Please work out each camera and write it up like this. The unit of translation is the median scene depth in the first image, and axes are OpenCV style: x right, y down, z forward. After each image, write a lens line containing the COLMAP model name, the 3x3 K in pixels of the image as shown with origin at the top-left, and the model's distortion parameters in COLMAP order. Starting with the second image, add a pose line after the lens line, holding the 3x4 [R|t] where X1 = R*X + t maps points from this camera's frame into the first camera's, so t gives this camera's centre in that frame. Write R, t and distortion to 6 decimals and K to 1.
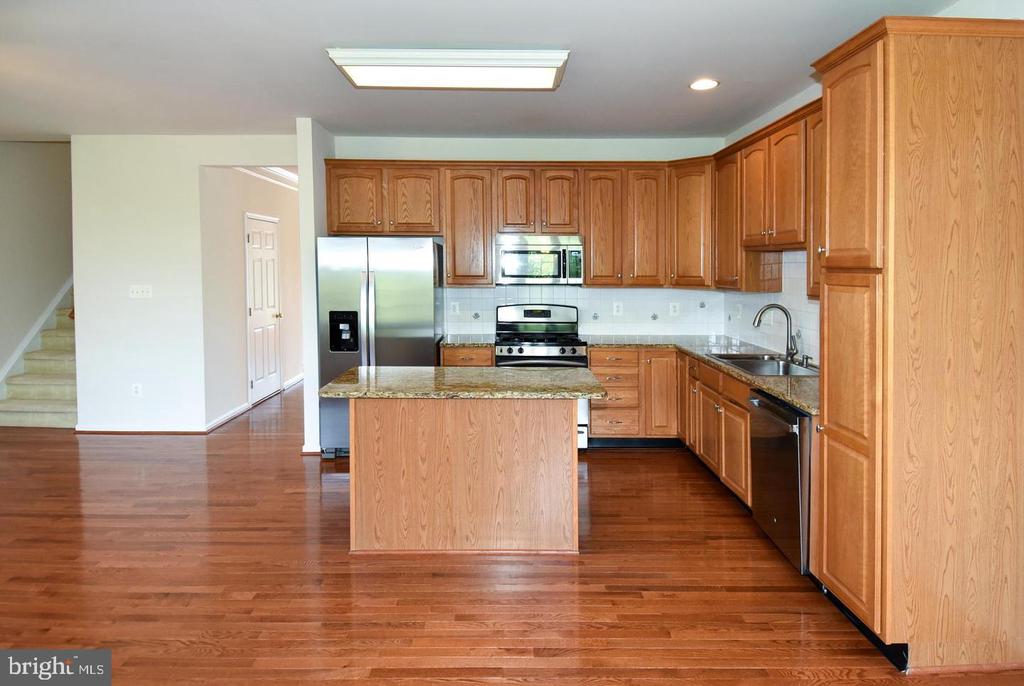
lens RADIAL K [[561.9, 0, 511.4], [0, 561.9, 315.4], [0, 0, 1]] dist [0.046152, -0.050561]
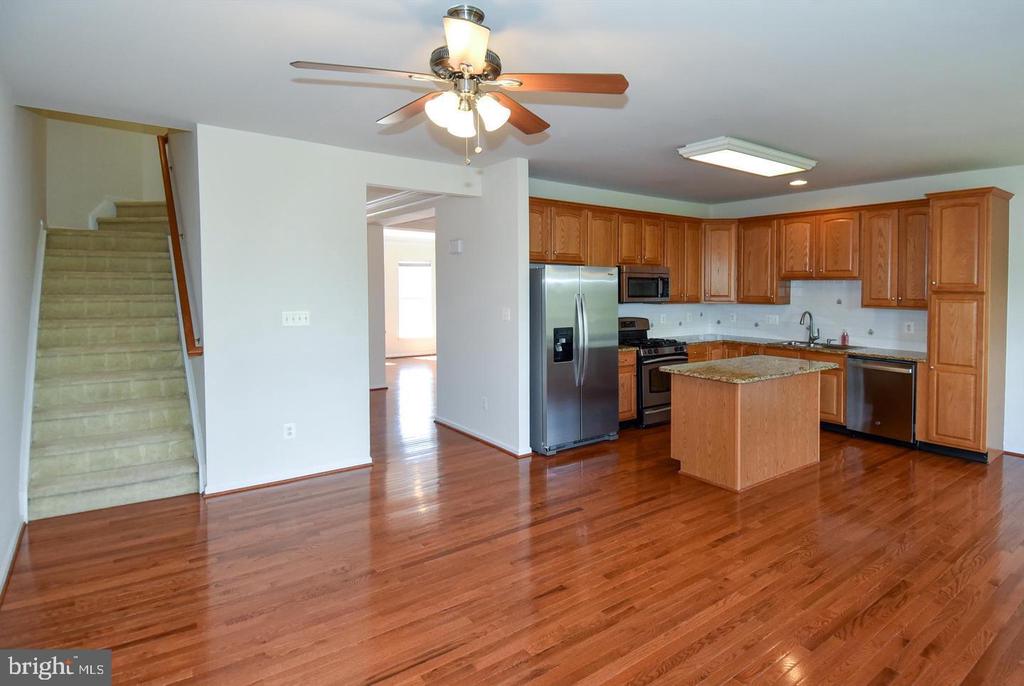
lens RADIAL K [[518.1, 0, 539.6], [0, 518.1, 334.6], [0, 0, 1]] dist [0.038880, -0.037833]
pose [[0.813207, -0.052551, 0.579597, -0.930846], [0.046753, 0.998595, 0.024944, -0.022418], [-0.580093, 0.006813, 0.814521, 0.138734]]
